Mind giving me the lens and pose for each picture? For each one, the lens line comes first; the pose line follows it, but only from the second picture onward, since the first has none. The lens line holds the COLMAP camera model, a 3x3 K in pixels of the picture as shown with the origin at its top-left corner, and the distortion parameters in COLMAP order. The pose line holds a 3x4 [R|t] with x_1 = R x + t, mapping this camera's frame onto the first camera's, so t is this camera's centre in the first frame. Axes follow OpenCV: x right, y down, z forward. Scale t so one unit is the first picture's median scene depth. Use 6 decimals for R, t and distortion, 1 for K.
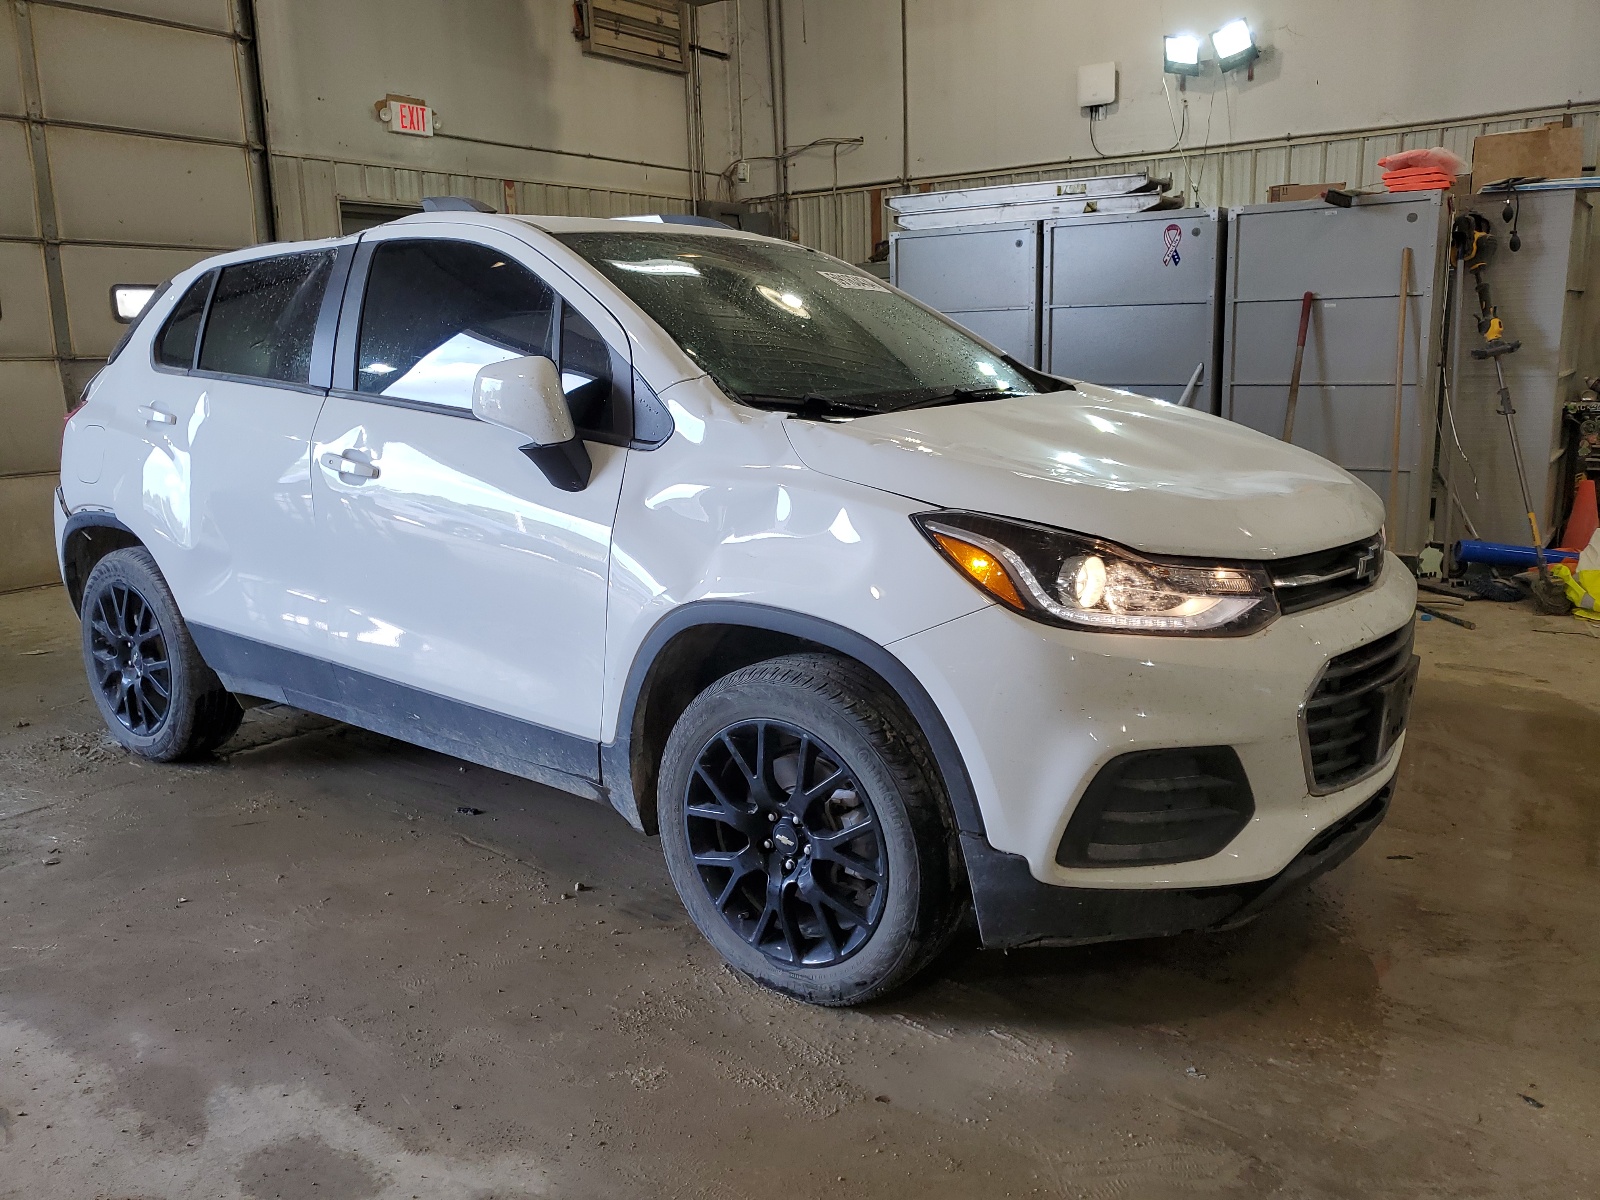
lens RADIAL K [[1241.7, 0, 800.0], [0, 1241.7, 600.0], [0, 0, 1]] dist [0.008185, 0.005588]
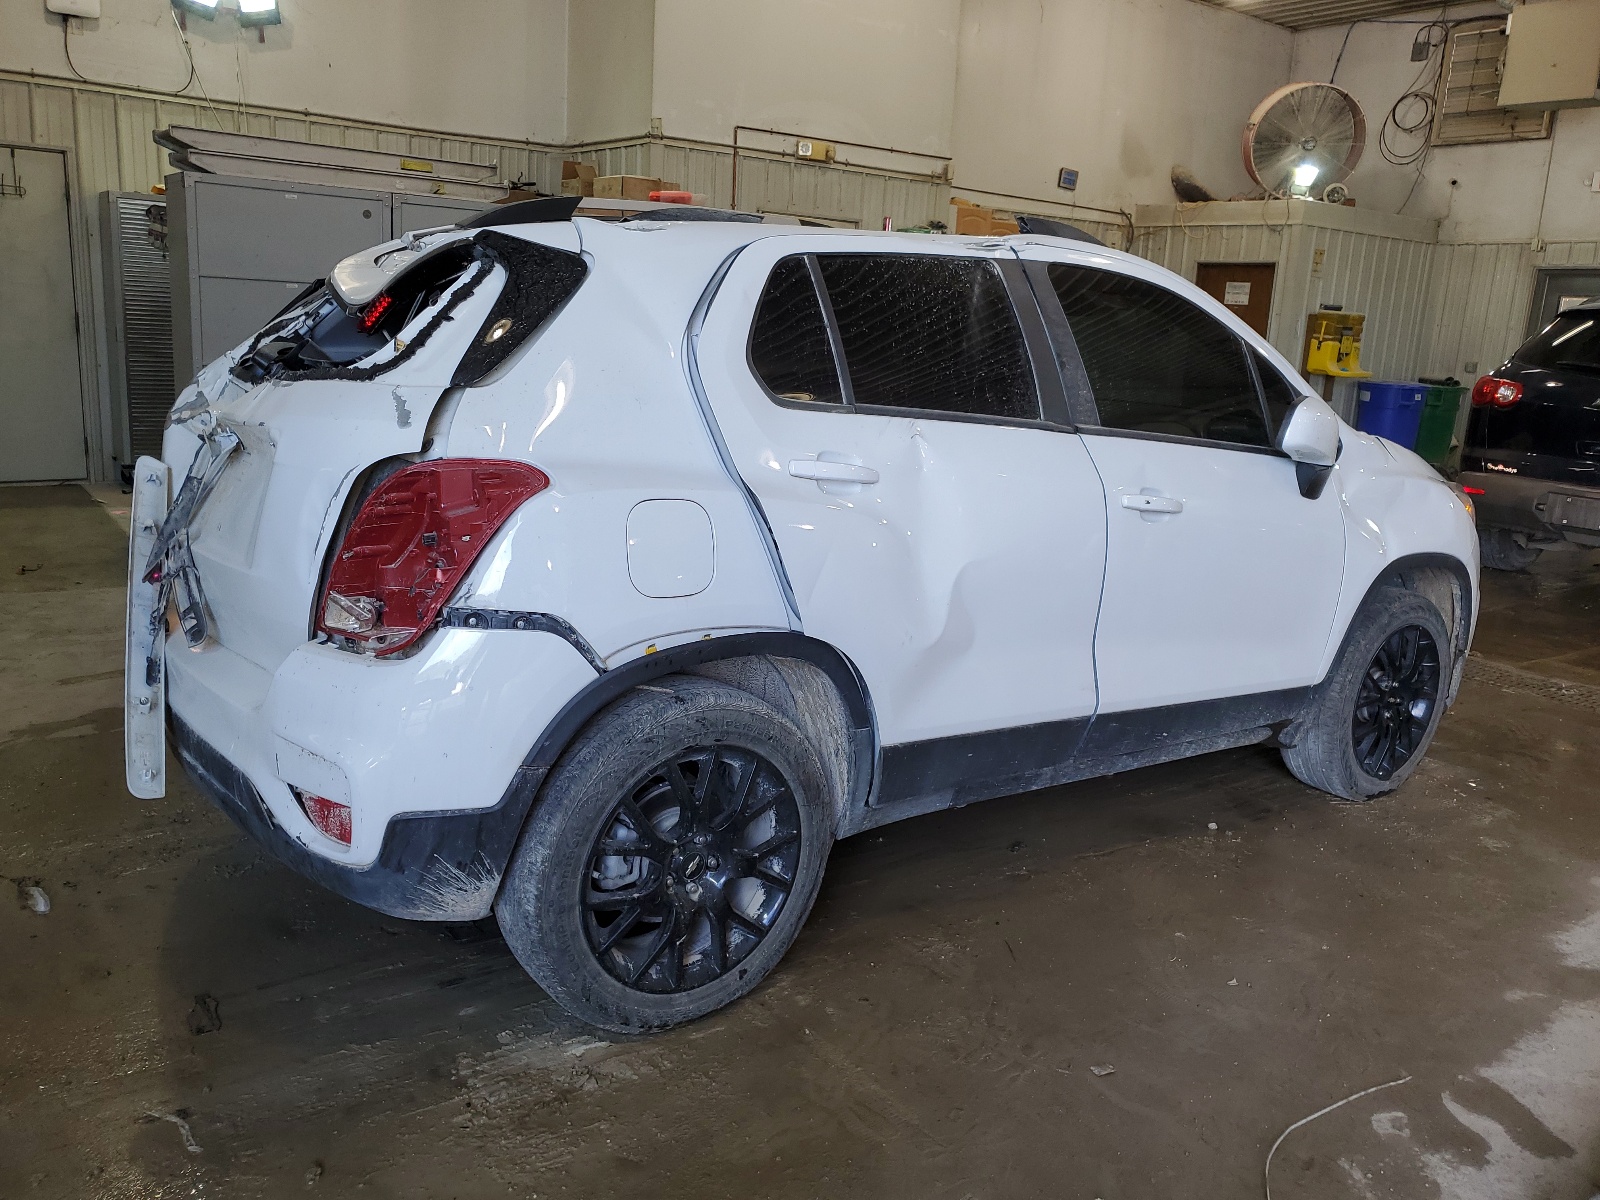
lens RADIAL K [[1219.2, 0, 800.0], [0, 1219.2, 600.0], [0, 0, 1]] dist [0.013850, 0.000399]
pose [[0.312234, -0.178531, 0.933079, -0.481886], [0.135127, 0.980543, 0.142395, -0.073869], [-0.940346, 0.081624, 0.330283, 0.336208]]
